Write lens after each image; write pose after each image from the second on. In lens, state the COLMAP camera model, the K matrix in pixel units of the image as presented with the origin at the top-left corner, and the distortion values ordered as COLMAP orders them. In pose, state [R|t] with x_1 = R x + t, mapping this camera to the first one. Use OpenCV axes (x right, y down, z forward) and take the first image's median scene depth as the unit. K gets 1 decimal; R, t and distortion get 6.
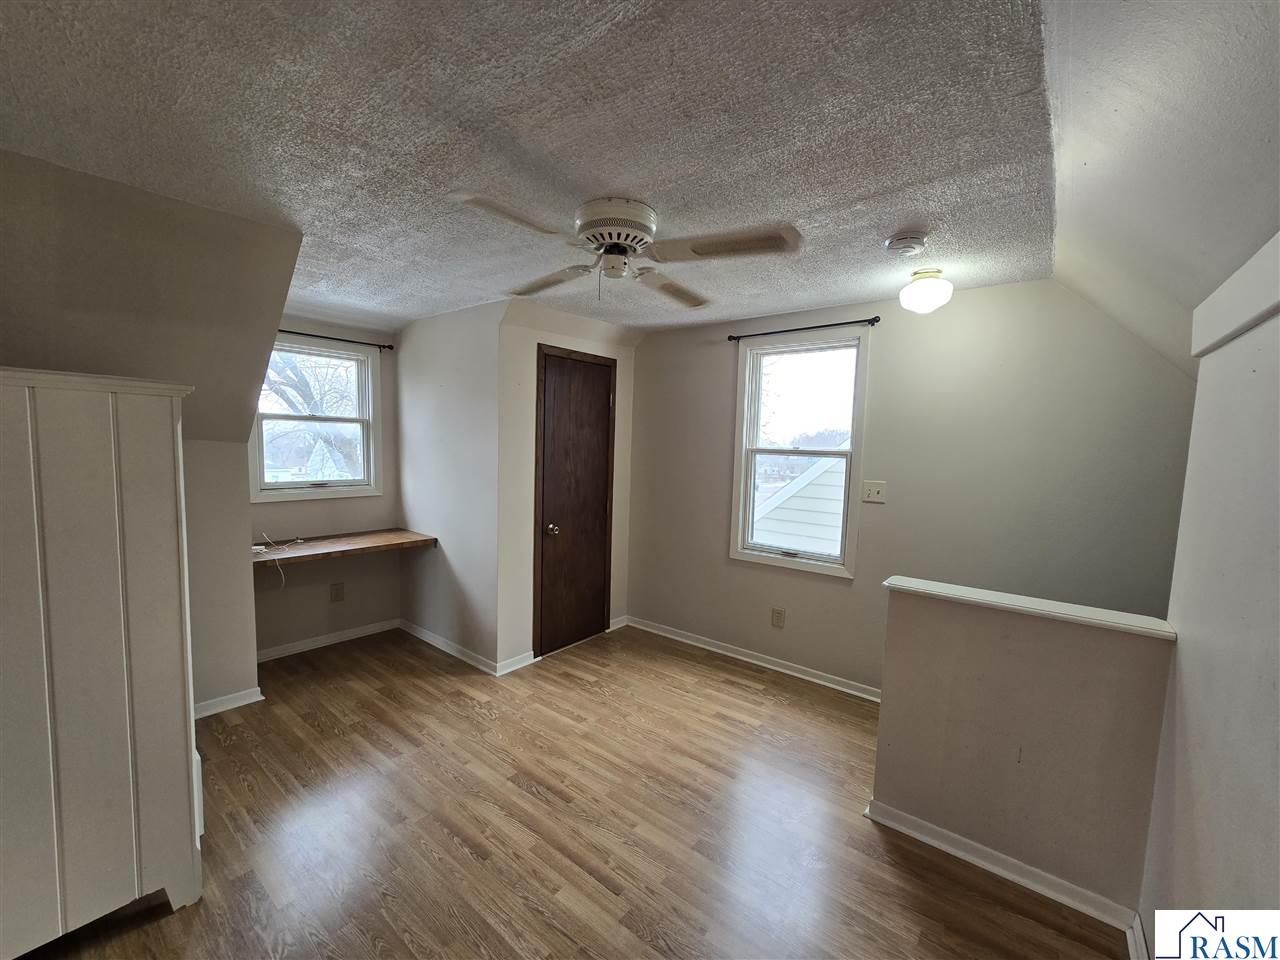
lens RADIAL K [[526.9, 0, 630.8], [0, 526.9, 479.7], [0, 0, 1]] dist [0.000128, 0.000201]
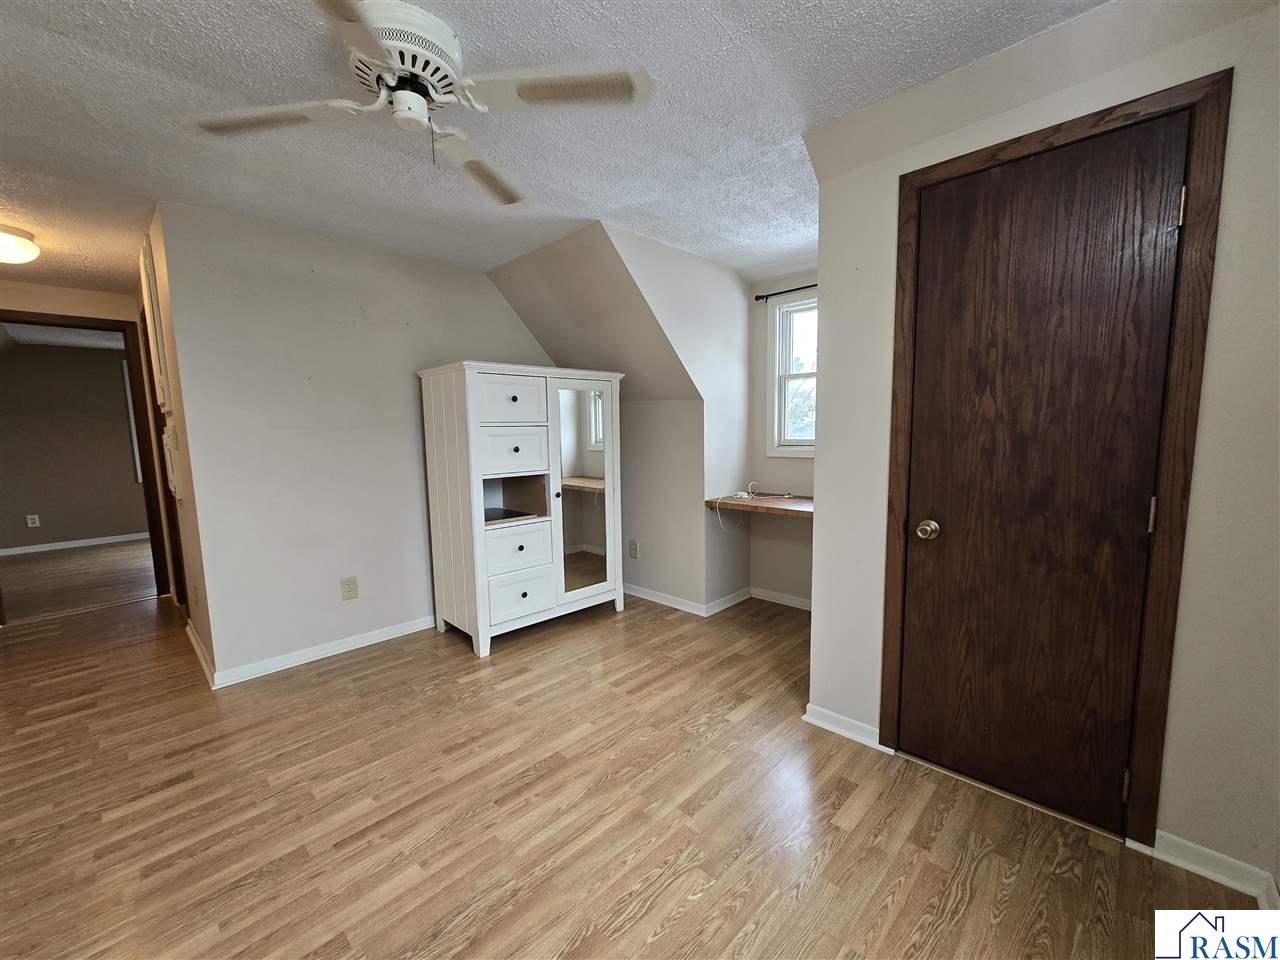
lens RADIAL K [[526.9, 0, 630.8], [0, 526.9, 479.7], [0, 0, 1]] dist [0.000128, 0.000201]
pose [[-0.091736, 0.072195, -0.993163, 0.526278], [-0.053447, 0.995574, 0.077307, 0.029656], [0.994348, 0.060174, -0.087472, 1.022124]]
